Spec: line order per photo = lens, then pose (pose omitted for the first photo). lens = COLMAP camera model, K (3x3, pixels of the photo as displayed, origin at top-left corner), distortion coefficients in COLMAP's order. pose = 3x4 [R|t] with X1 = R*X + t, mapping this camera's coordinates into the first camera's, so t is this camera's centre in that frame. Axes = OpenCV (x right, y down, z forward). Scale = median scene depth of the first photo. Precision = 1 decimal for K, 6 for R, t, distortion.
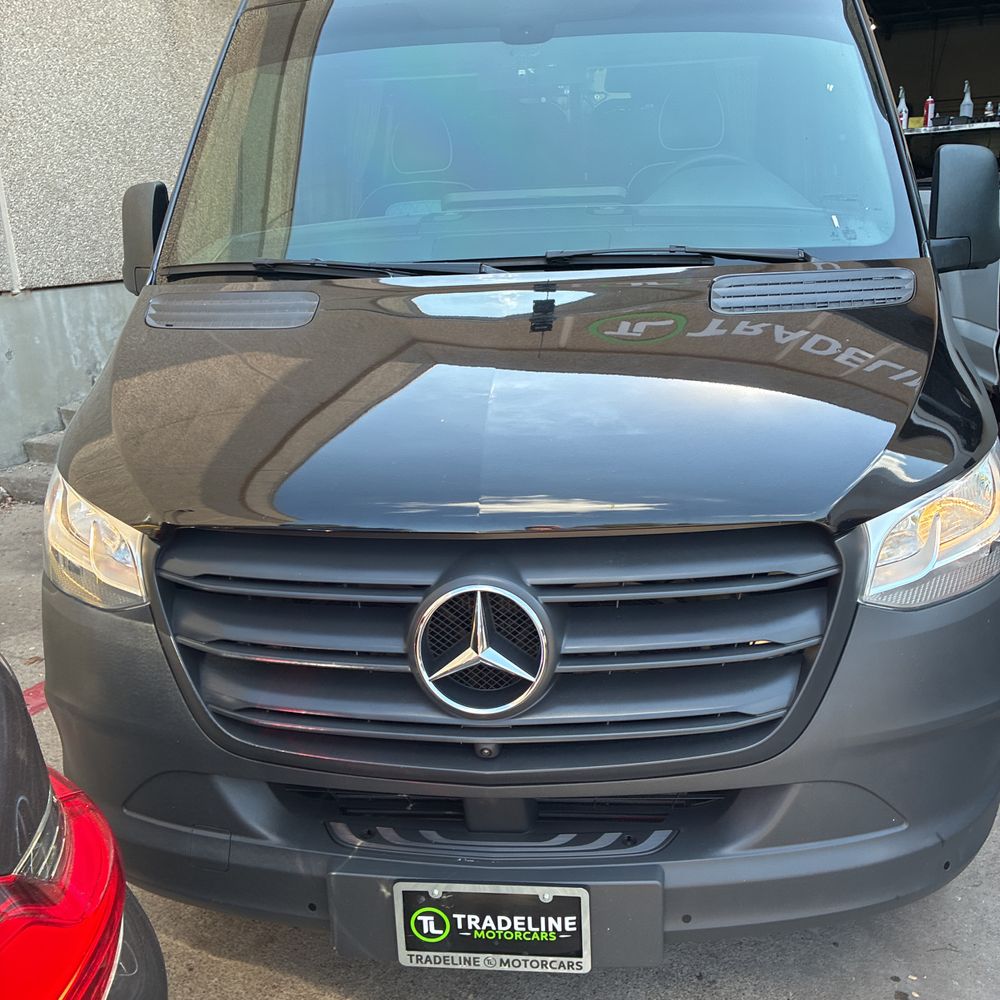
lens RADIAL K [[997.0, 0, 496.5], [0, 997.0, 454.4], [0, 0, 1]] dist [0.044742, -0.019902]
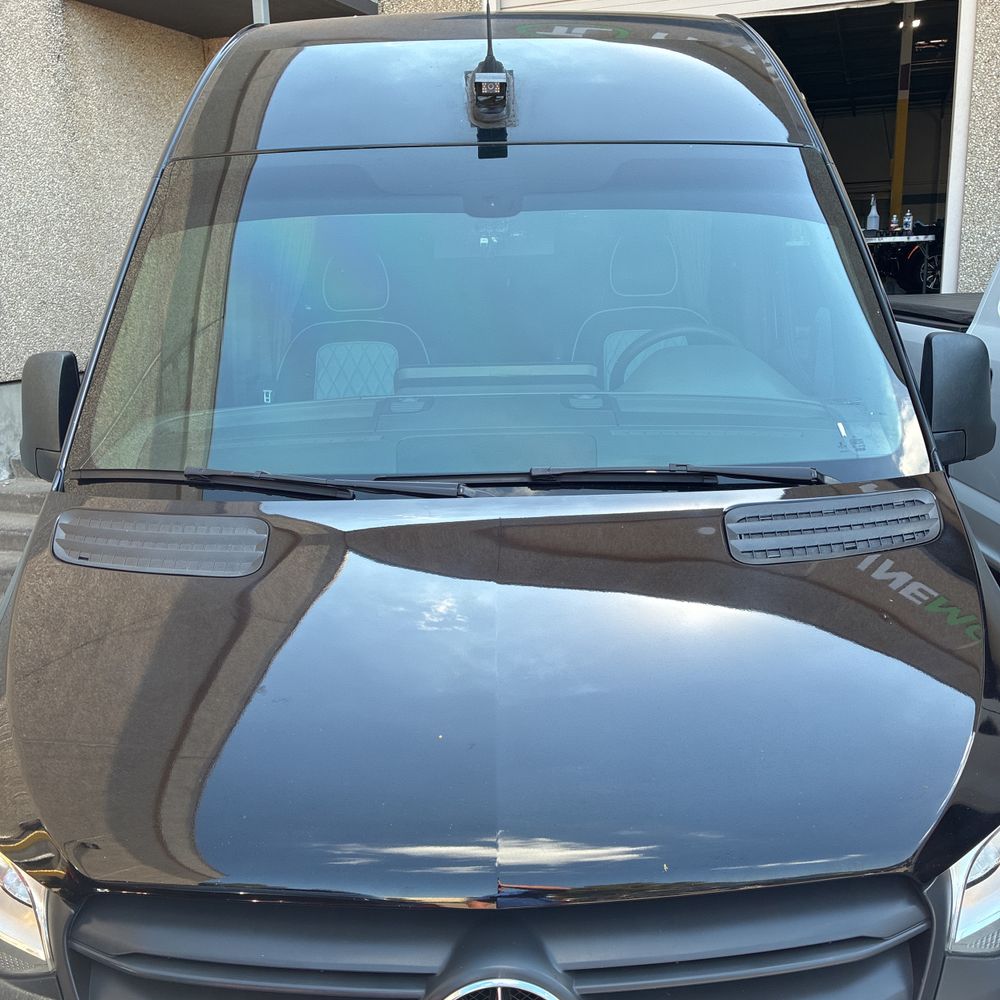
lens RADIAL K [[997.0, 0, 496.5], [0, 997.0, 454.4], [0, 0, 1]] dist [0.044742, -0.019902]
pose [[0.995028, -0.003018, 0.099549, -0.060131], [0.009249, 0.998022, -0.062183, -0.142862], [-0.099165, 0.062795, 0.993088, 0.116745]]
